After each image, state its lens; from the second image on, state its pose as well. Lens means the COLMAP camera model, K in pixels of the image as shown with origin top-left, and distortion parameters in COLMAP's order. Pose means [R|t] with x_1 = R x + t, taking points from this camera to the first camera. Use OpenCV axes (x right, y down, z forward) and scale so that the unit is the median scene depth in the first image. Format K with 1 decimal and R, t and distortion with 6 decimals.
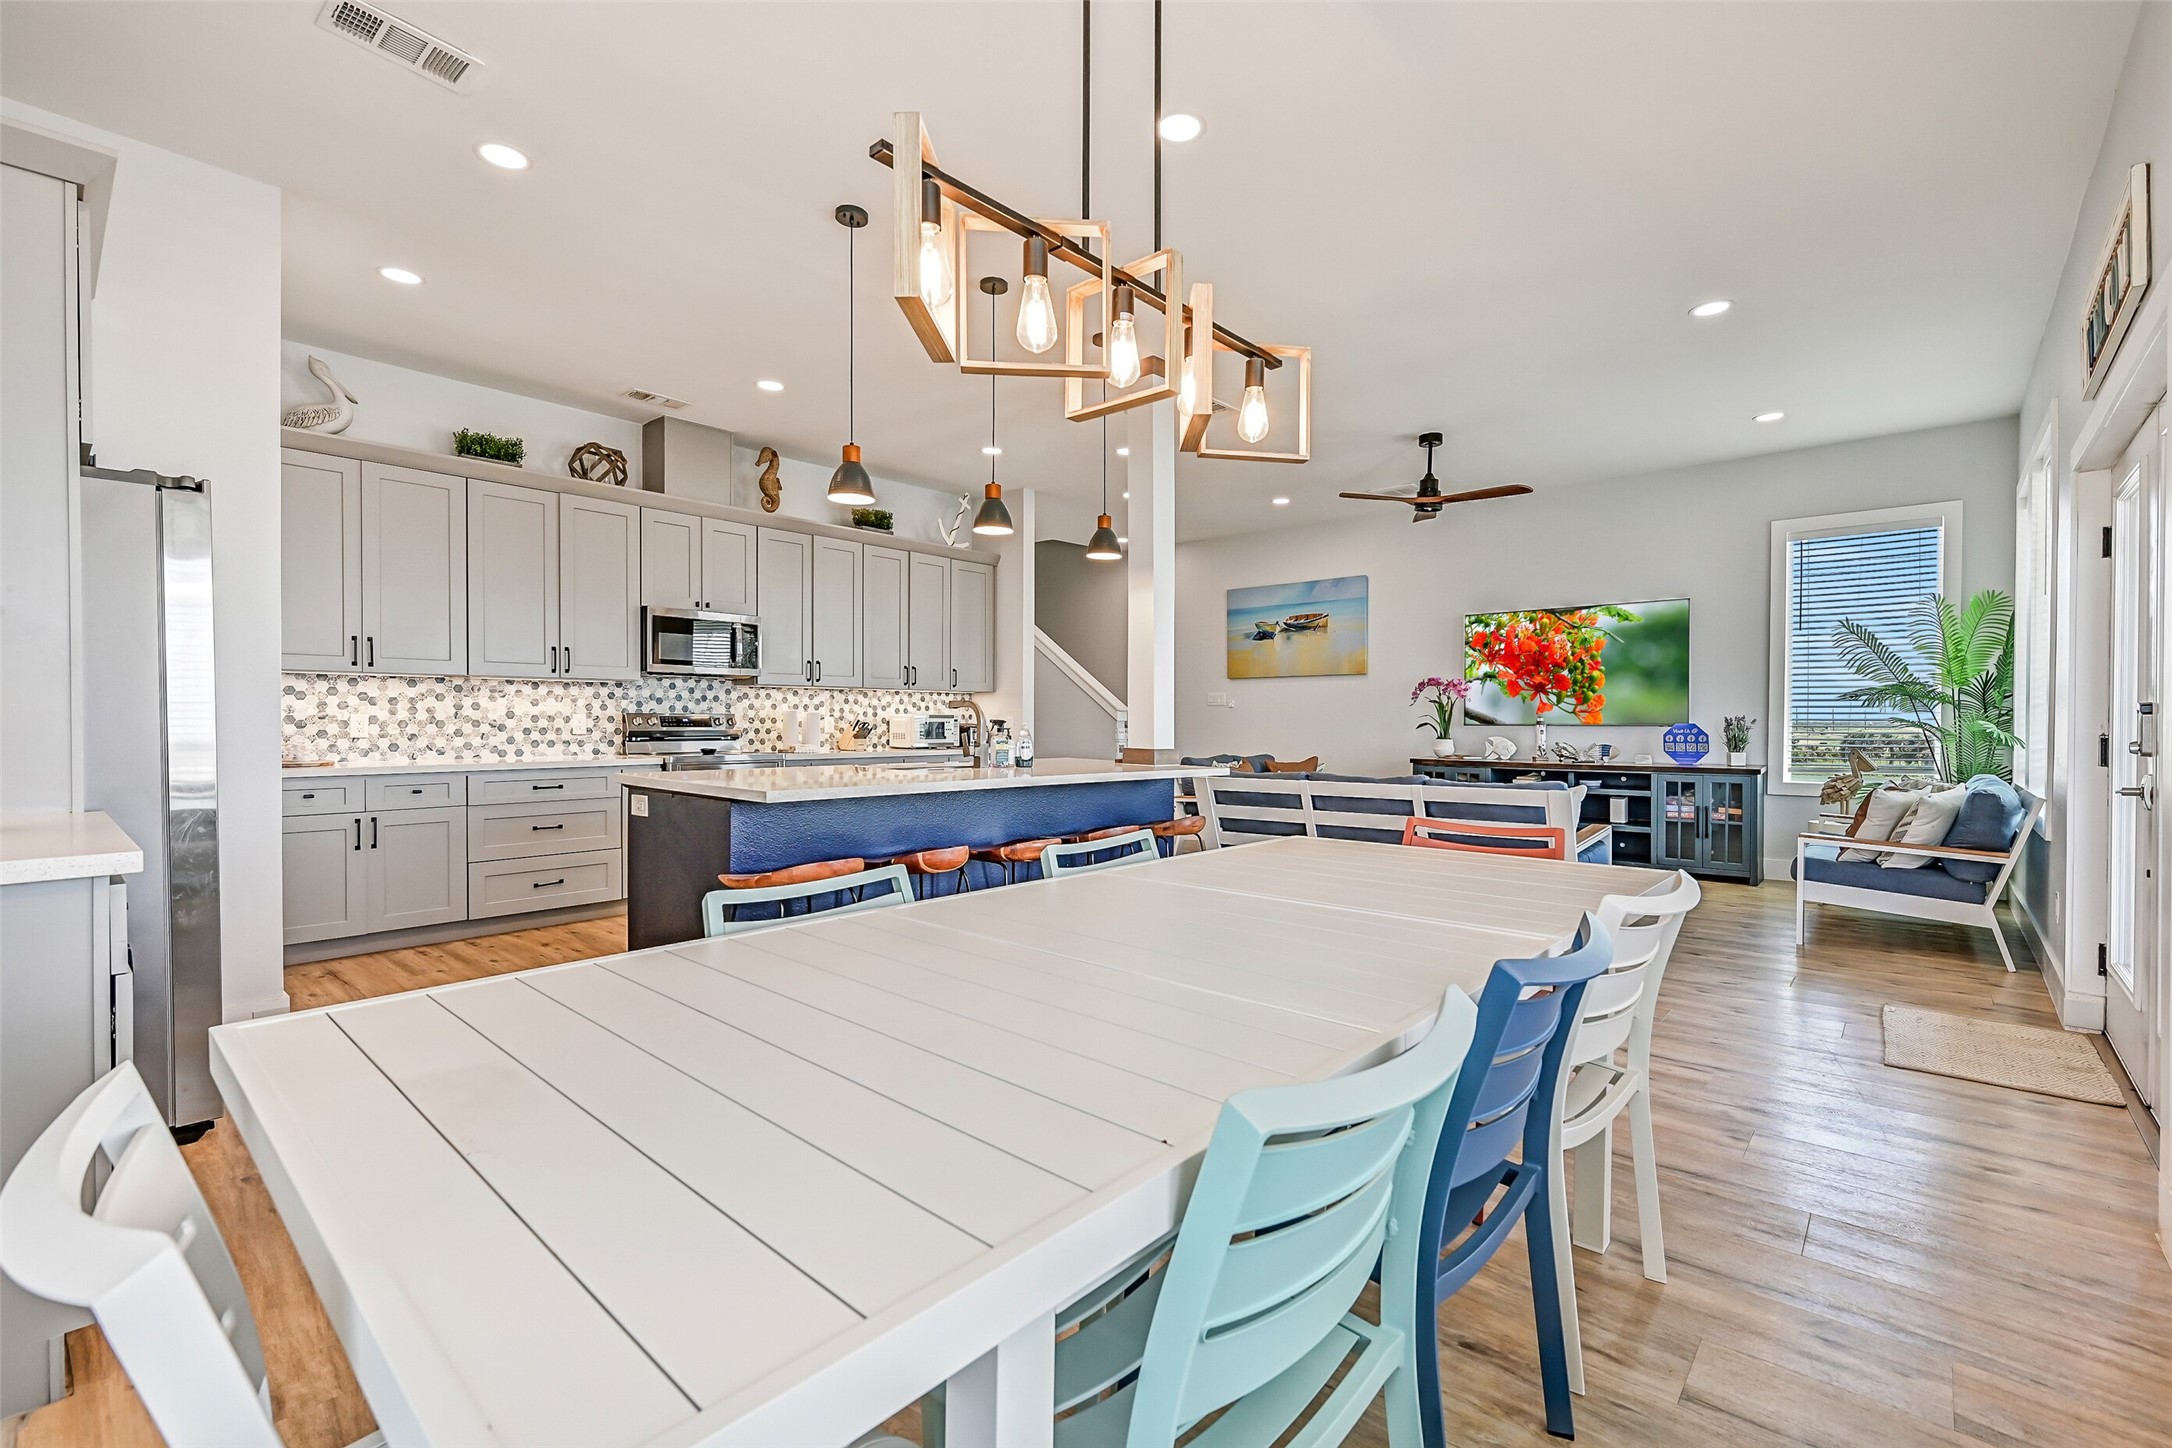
lens RADIAL K [[955.4, 0, 1094.9], [0, 955.4, 730.0], [0, 0, 1]] dist [-0.002656, -0.000111]
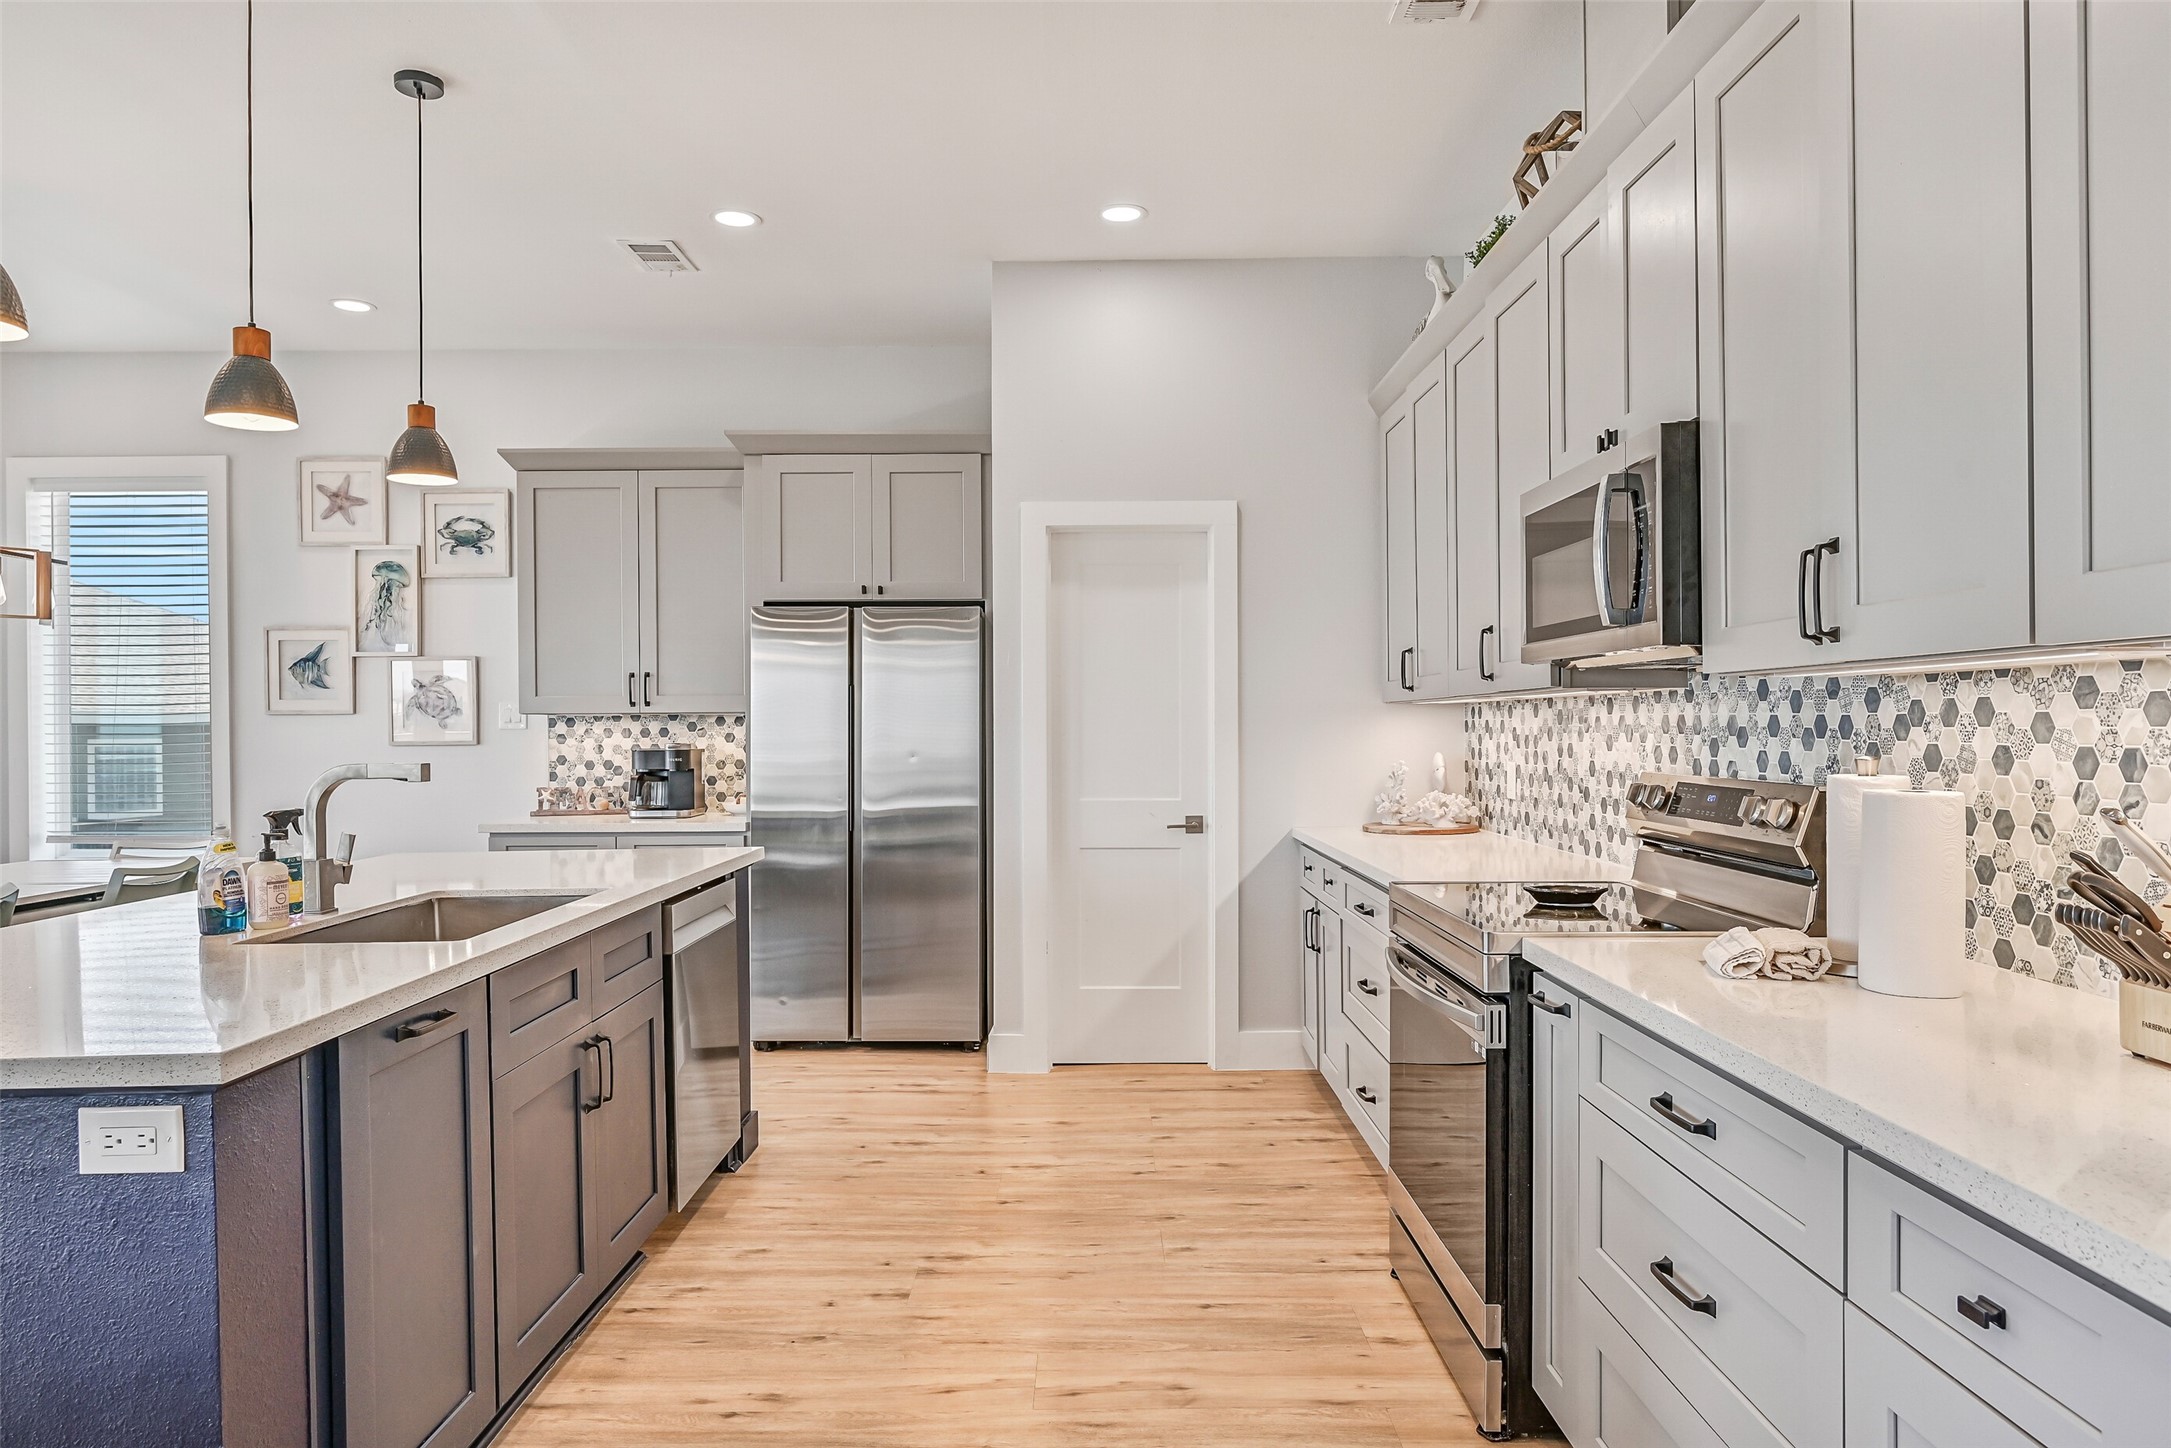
lens RADIAL K [[1297.5, 0, 1115.0], [0, 1297.5, 719.0], [0, 0, 1]] dist [-0.022550, 0.001609]
pose [[-0.732577, -0.003299, -0.680676, 0.006516], [-0.004238, 0.999991, -0.000287, -0.034106], [0.680671, 0.002674, -0.732585, 1.127834]]
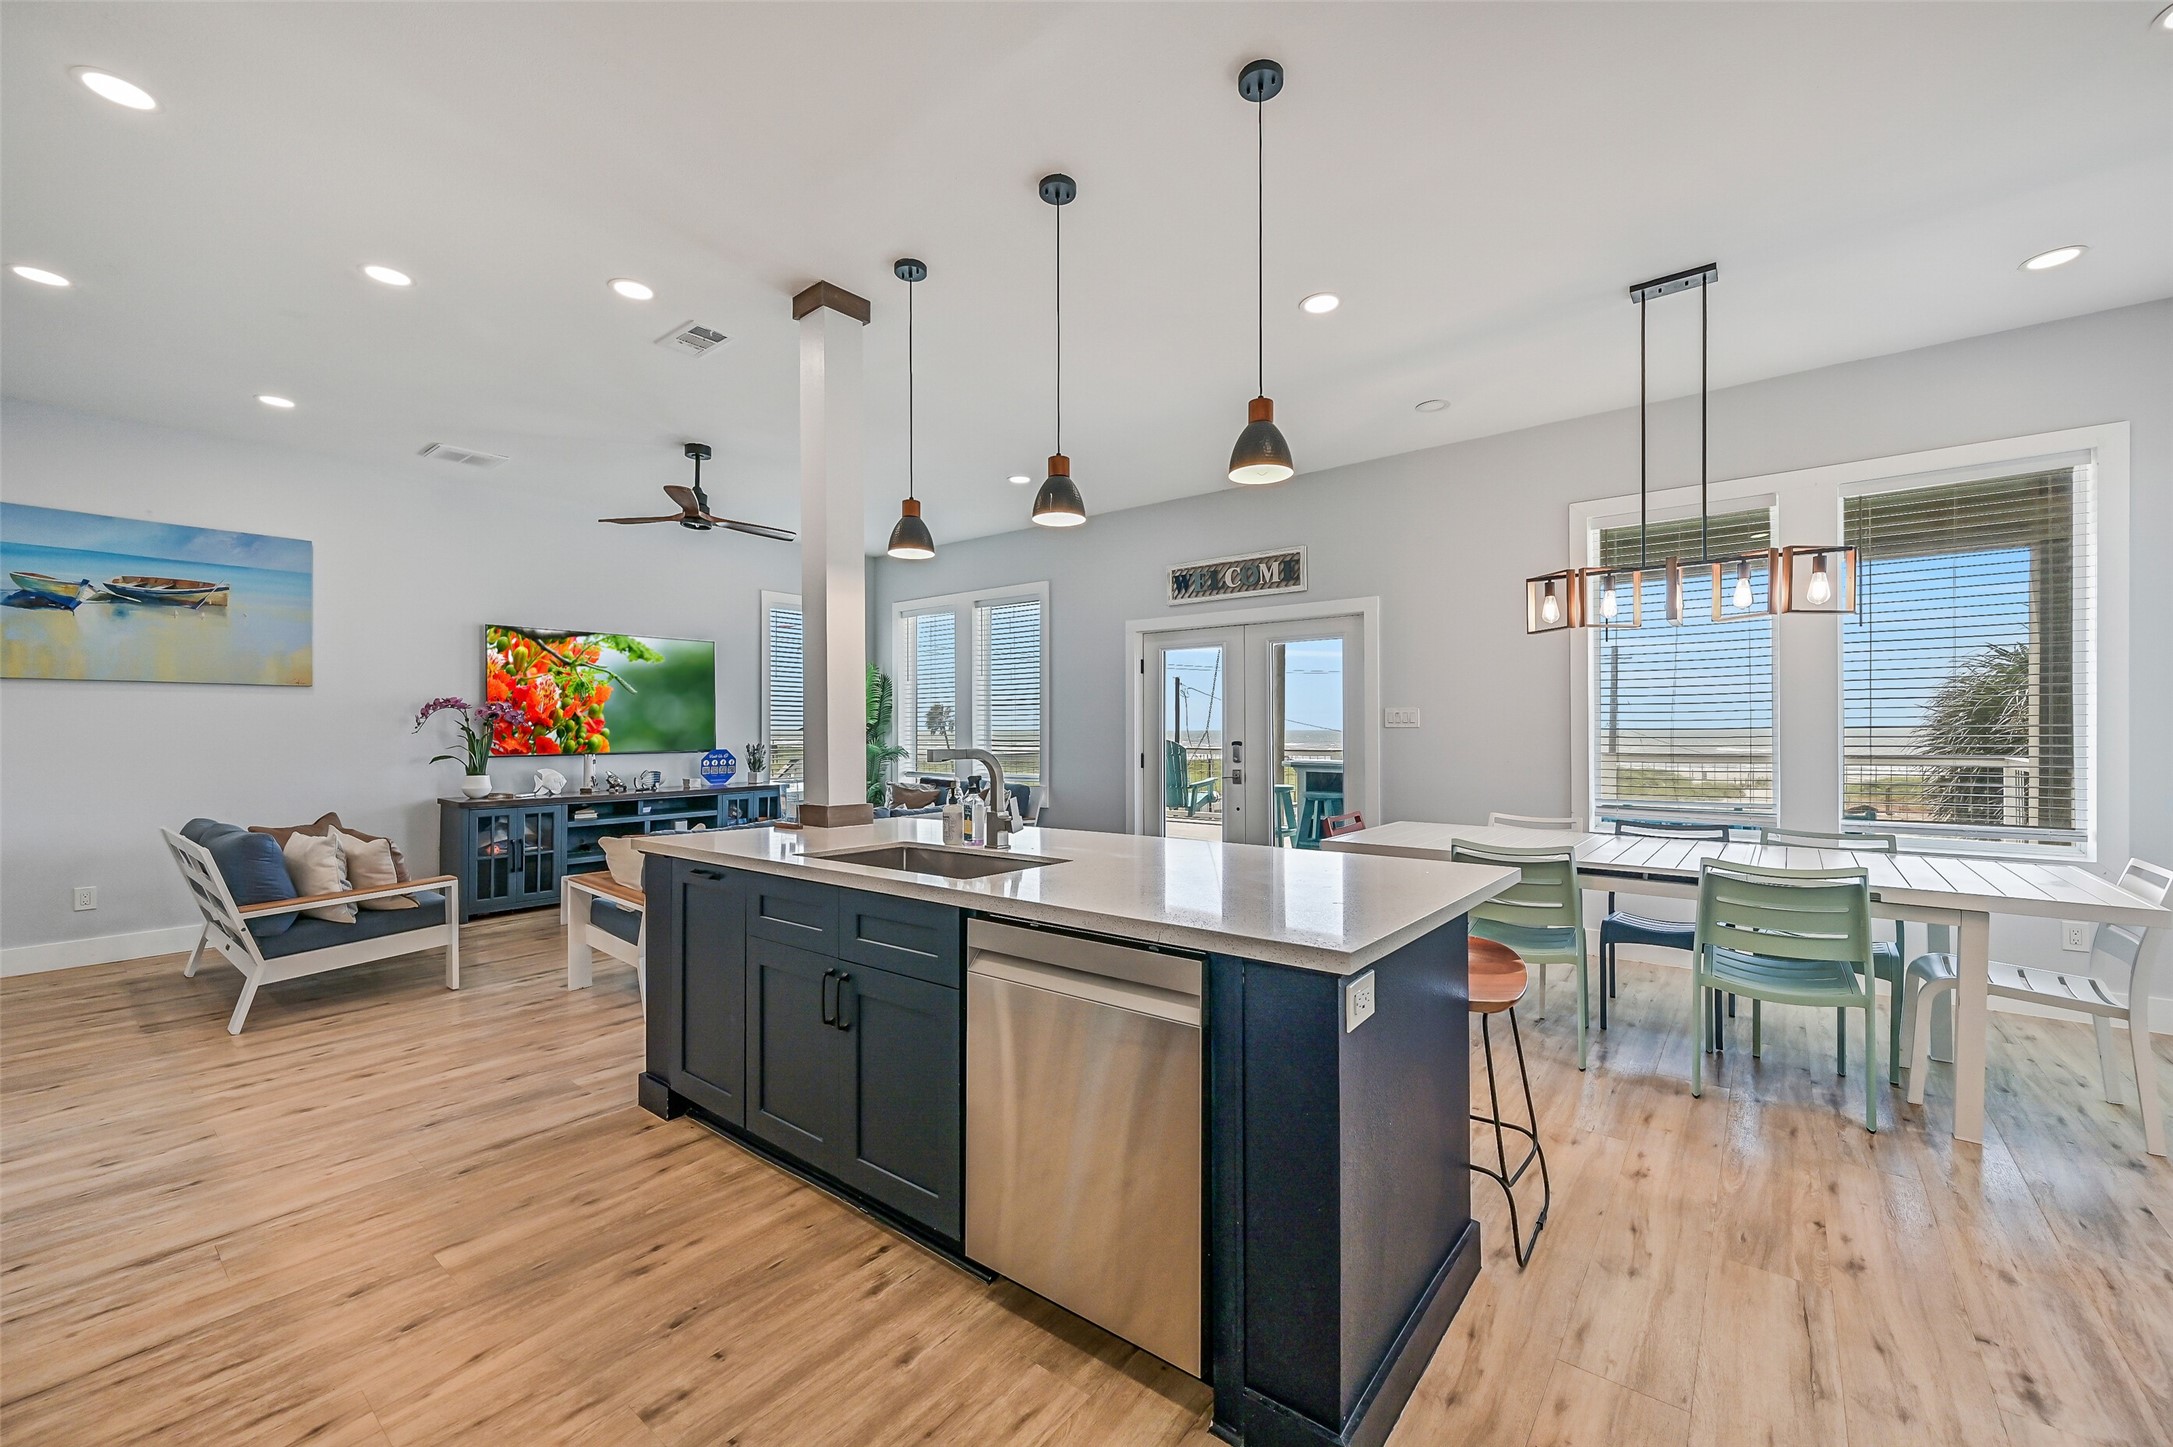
lens RADIAL K [[870.6, 0, 1090.9], [0, 870.6, 728.0], [0, 0, 1]] dist [-0.000345, 0.001734]
pose [[-0.057041, 0.001187, 0.998371, -0.493442], [0.014156, 0.999900, -0.000380, -0.027702], [-0.998271, 0.014112, -0.057052, 0.643021]]
